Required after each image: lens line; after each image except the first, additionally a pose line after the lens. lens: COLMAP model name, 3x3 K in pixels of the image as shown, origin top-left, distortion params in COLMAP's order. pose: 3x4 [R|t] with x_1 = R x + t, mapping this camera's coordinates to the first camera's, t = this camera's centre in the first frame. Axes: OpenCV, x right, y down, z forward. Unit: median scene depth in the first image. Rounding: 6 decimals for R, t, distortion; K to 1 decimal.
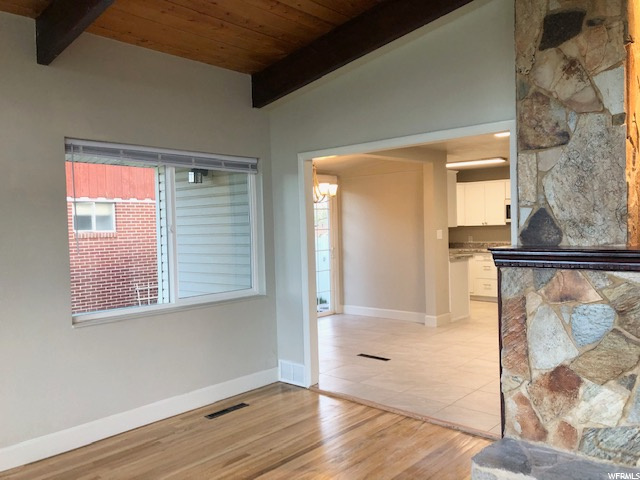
lens RADIAL K [[519.7, 0, 316.8], [0, 519.7, 244.3], [0, 0, 1]] dist [0.035199, -0.031936]
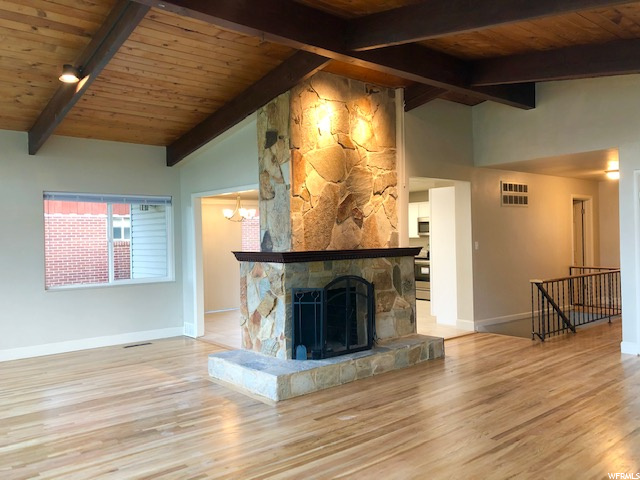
lens RADIAL K [[519.7, 0, 317.8], [0, 519.7, 240.3], [0, 0, 1]] dist [0.035199, -0.031936]
pose [[0.990899, 0.008731, -0.134321, 0.552868], [-0.012216, 0.999609, -0.025145, 0.007127], [0.134049, 0.026557, 0.990619, -0.541466]]
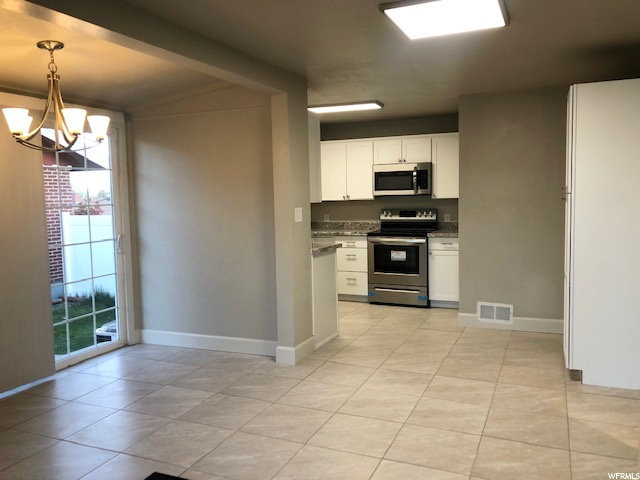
lens RADIAL K [[519.7, 0, 322.9], [0, 519.7, 238.9], [0, 0, 1]] dist [0.035199, -0.031936]
pose [[0.946788, -0.018418, 0.321331, 0.093875], [0.004892, 0.999069, 0.042852, -0.023635], [-0.321822, -0.039000, 0.945997, 0.589141]]
